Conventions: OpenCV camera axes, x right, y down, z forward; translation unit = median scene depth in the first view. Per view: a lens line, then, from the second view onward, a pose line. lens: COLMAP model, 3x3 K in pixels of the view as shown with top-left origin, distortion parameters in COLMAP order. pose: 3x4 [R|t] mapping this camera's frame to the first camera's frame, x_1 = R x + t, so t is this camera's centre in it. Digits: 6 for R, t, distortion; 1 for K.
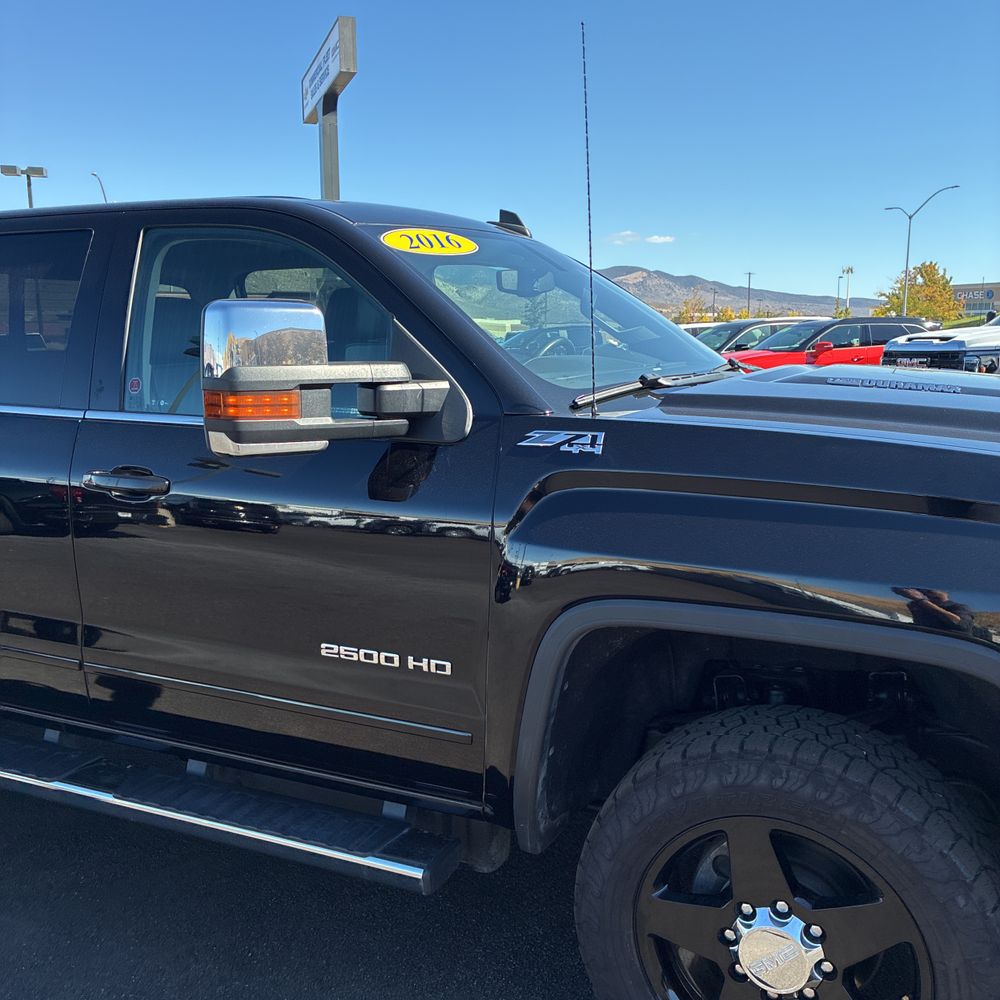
lens RADIAL K [[1006.2, 0, 513.0], [0, 1006.2, 483.4], [0, 0, 1]] dist [0.013605, -0.007198]
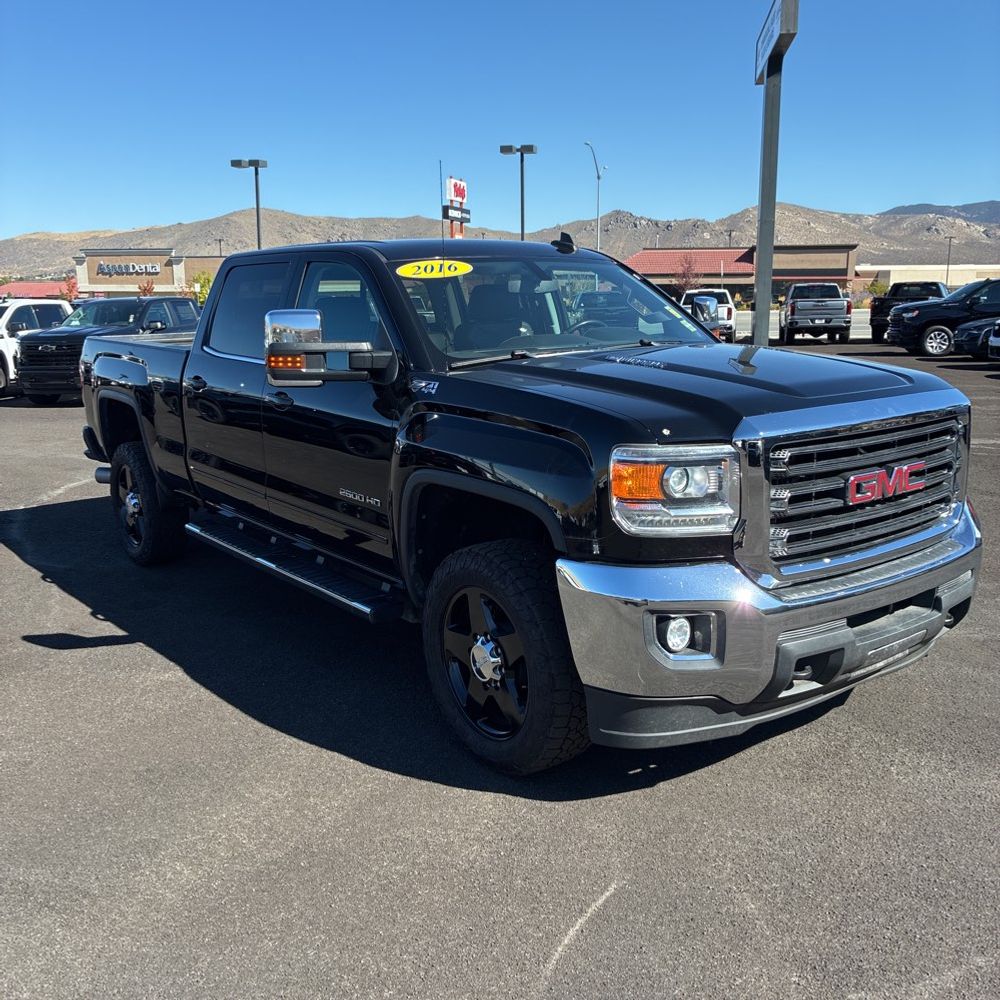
lens RADIAL K [[1010.6, 0, 503.4], [0, 1010.6, 501.4], [0, 0, 1]] dist [0.008726, 0.021715]
pose [[0.884594, 0.092714, -0.457053, 1.005379], [-0.065371, 0.995014, 0.075320, 0.020073], [0.461757, -0.036750, 0.886245, -0.580598]]
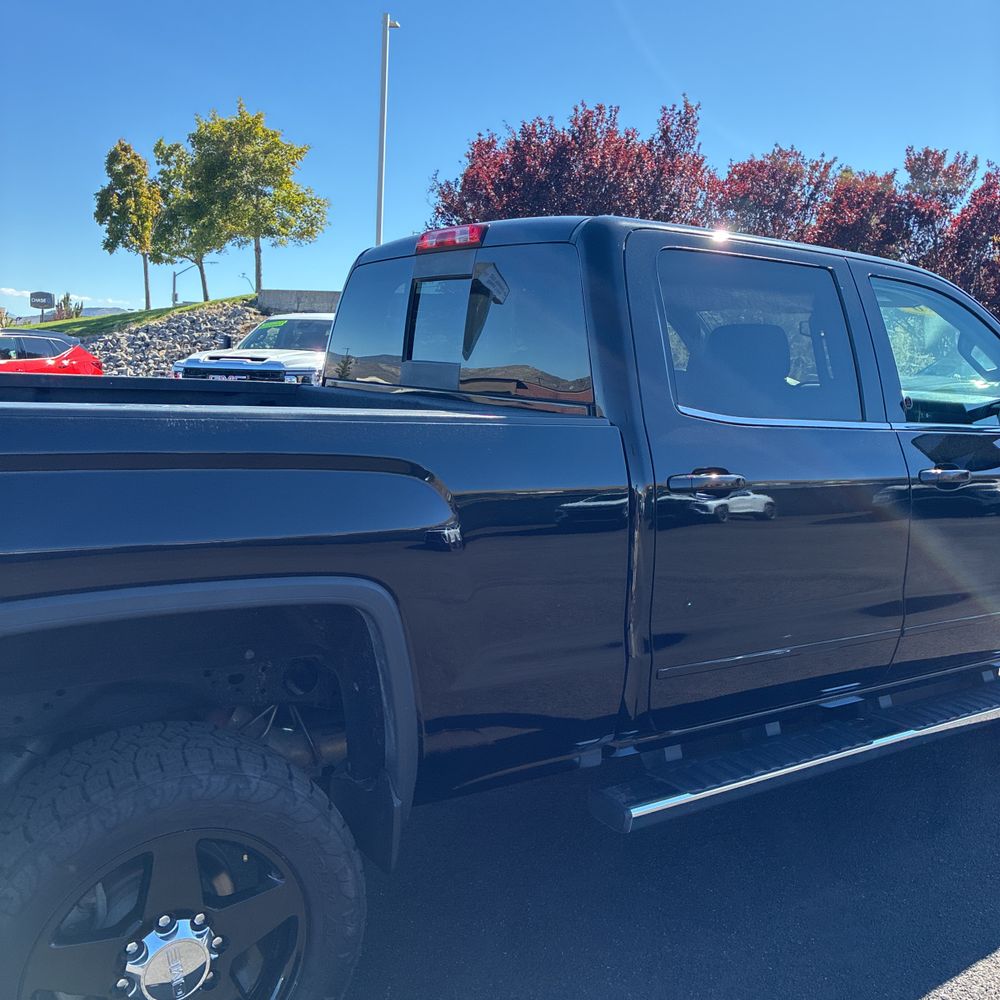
lens RADIAL K [[1020.3, 0, 509.3], [0, 1020.3, 497.1], [0, 0, 1]] dist [-0.003541, 0.043225]
pose [[0.513598, -0.079752, 0.854316, -2.040736], [0.081896, 0.995682, 0.043715, -0.080005], [-0.854114, 0.047513, 0.517912, 0.857174]]
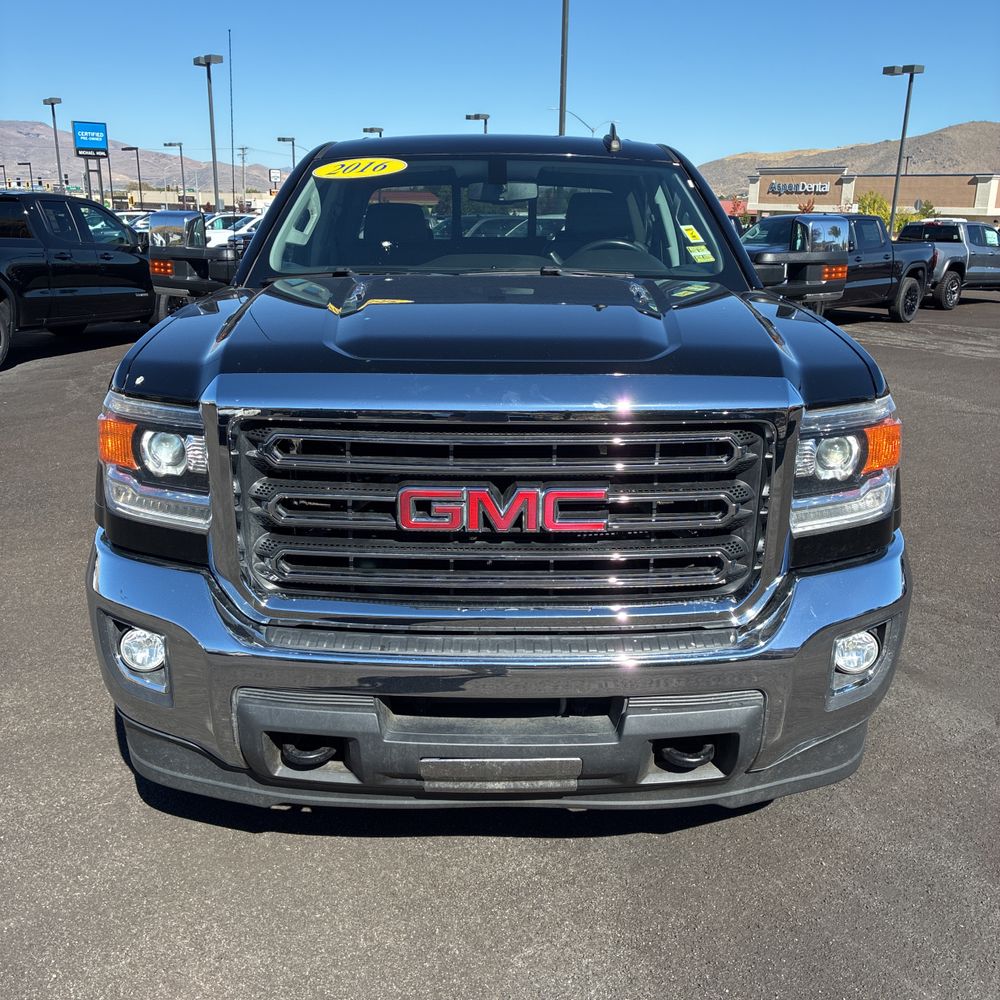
lens RADIAL K [[1011.2, 0, 496.8], [0, 1011.2, 497.0], [0, 0, 1]] dist [0.018166, 0.012105]
pose [[0.426377, 0.259116, -0.866638, 1.650148], [-0.153214, 0.964937, 0.213126, -0.148125], [0.891475, 0.041909, 0.451127, 0.635132]]
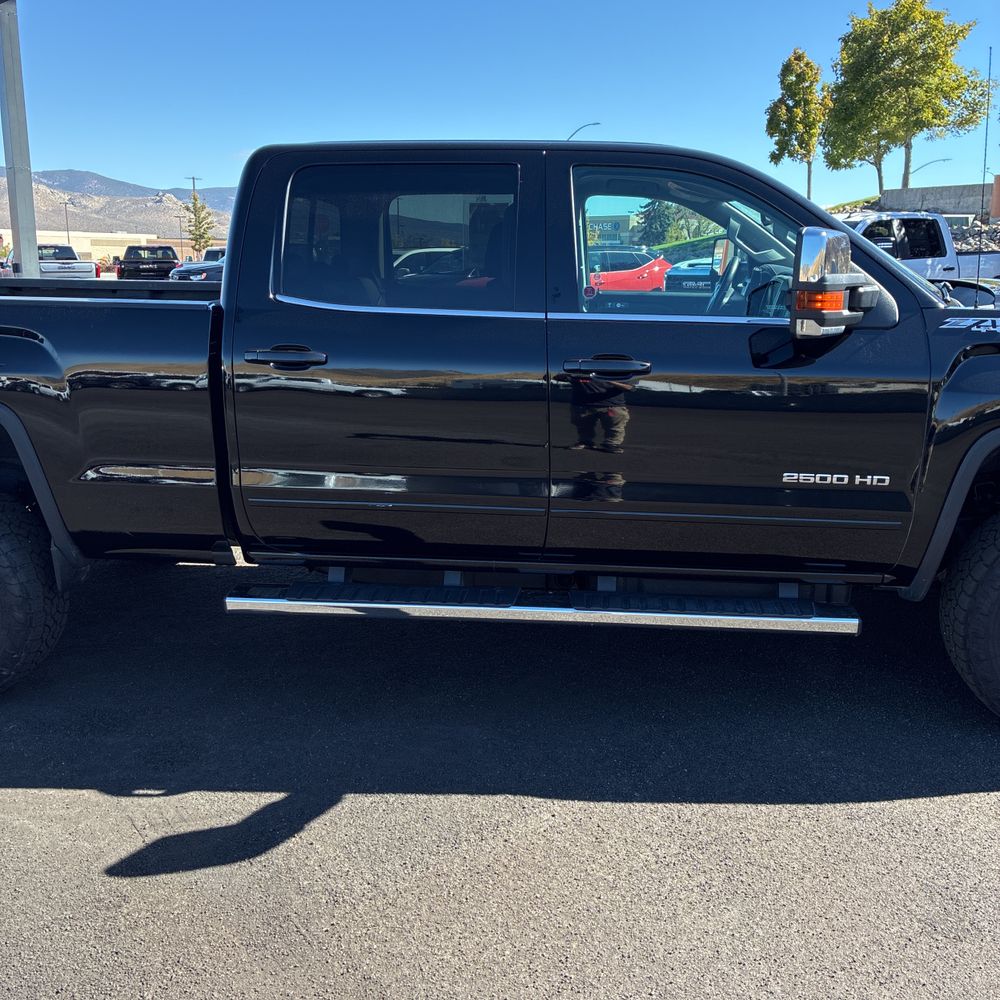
lens RADIAL K [[1009.9, 0, 500.9], [0, 1009.9, 494.9], [0, 0, 1]] dist [0.013404, 0.007415]
pose [[0.945671, -0.062739, 0.319013, -1.071923], [0.036464, 0.995481, 0.087684, 0.051699], [-0.323073, -0.071288, 0.943685, -0.229888]]
